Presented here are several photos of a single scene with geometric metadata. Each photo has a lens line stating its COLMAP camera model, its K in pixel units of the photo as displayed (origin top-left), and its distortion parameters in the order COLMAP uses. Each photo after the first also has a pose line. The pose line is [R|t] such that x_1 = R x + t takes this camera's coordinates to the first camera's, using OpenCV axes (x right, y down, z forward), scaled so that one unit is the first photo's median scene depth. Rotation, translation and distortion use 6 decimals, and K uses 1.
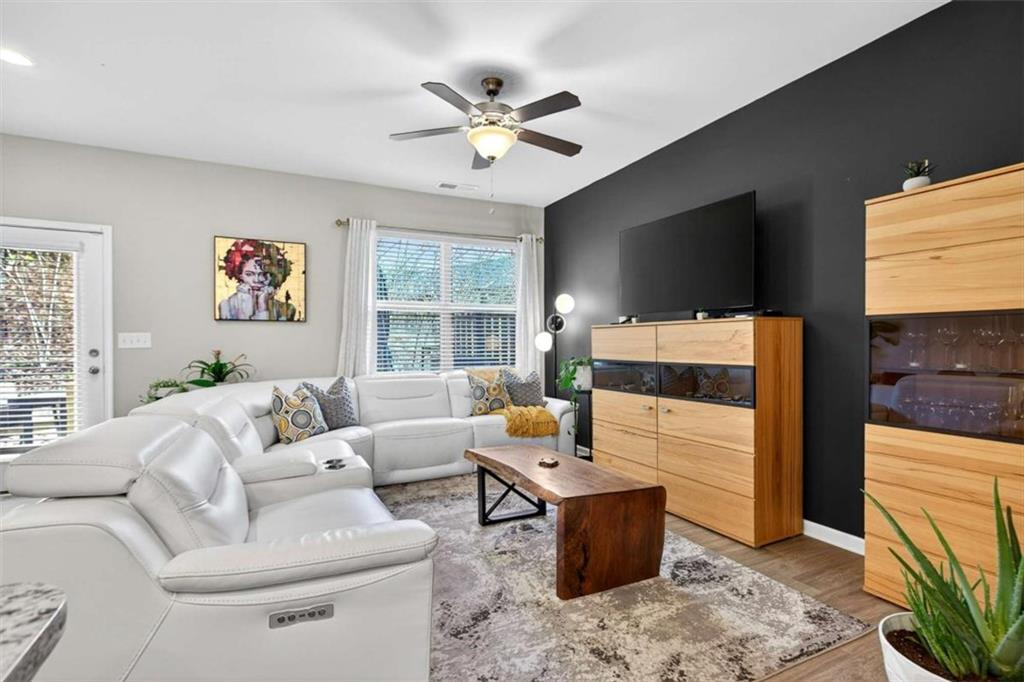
lens RADIAL K [[484.7, 0, 512.9], [0, 484.7, 351.3], [0, 0, 1]] dist [0.000522, 0.000567]
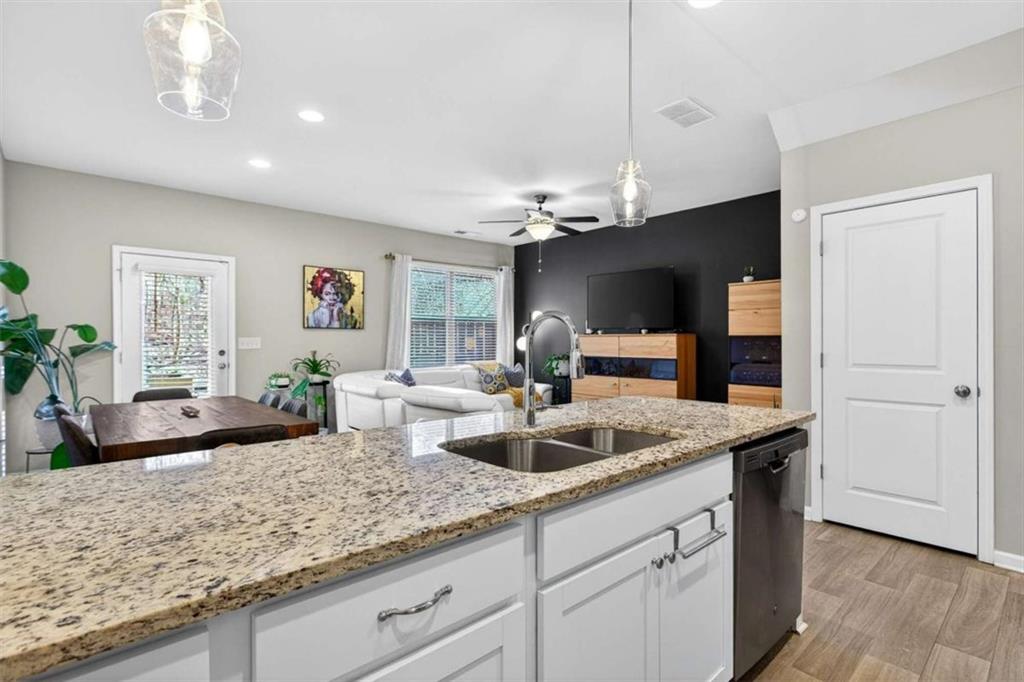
lens RADIAL K [[484.7, 0, 512.9], [0, 484.7, 351.3], [0, 0, 1]] dist [0.000522, 0.000567]
pose [[0.965105, -0.001868, 0.261856, -0.405650], [0.000142, 0.999978, 0.006610, -0.008537], [-0.261862, -0.006342, 0.965084, -0.444395]]
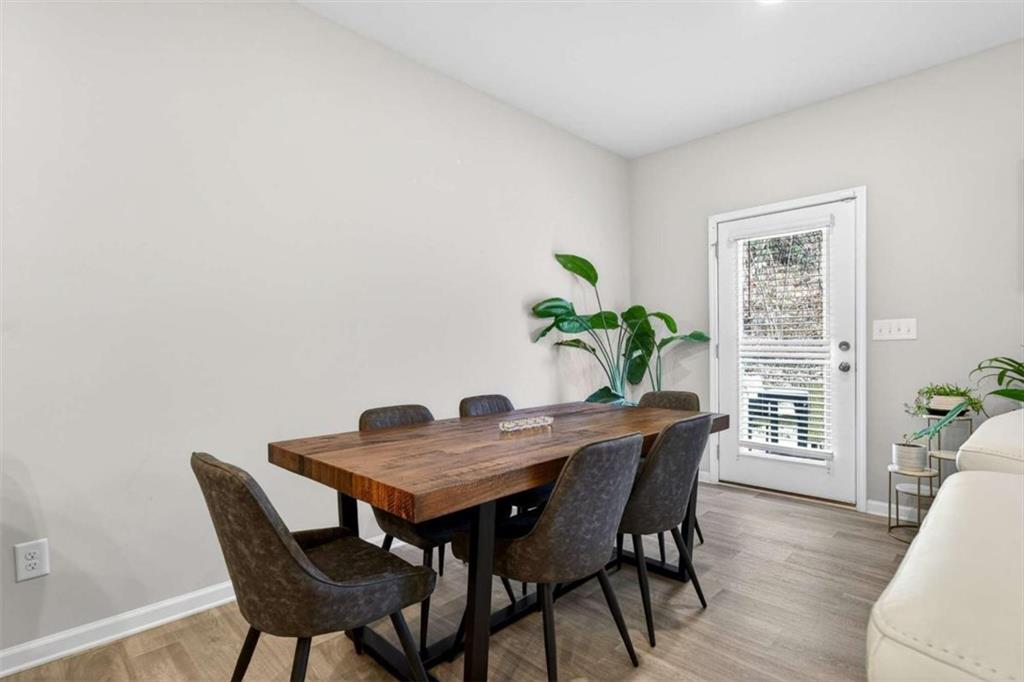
lens RADIAL K [[501.8, 0, 513.0], [0, 501.8, 349.6], [0, 0, 1]] dist [0.000292, 0.000189]
pose [[0.315682, 0.007975, -0.948832, -0.211140], [0.002382, 0.999955, 0.009198, 0.000633], [0.948862, -0.005164, 0.315649, 0.177379]]
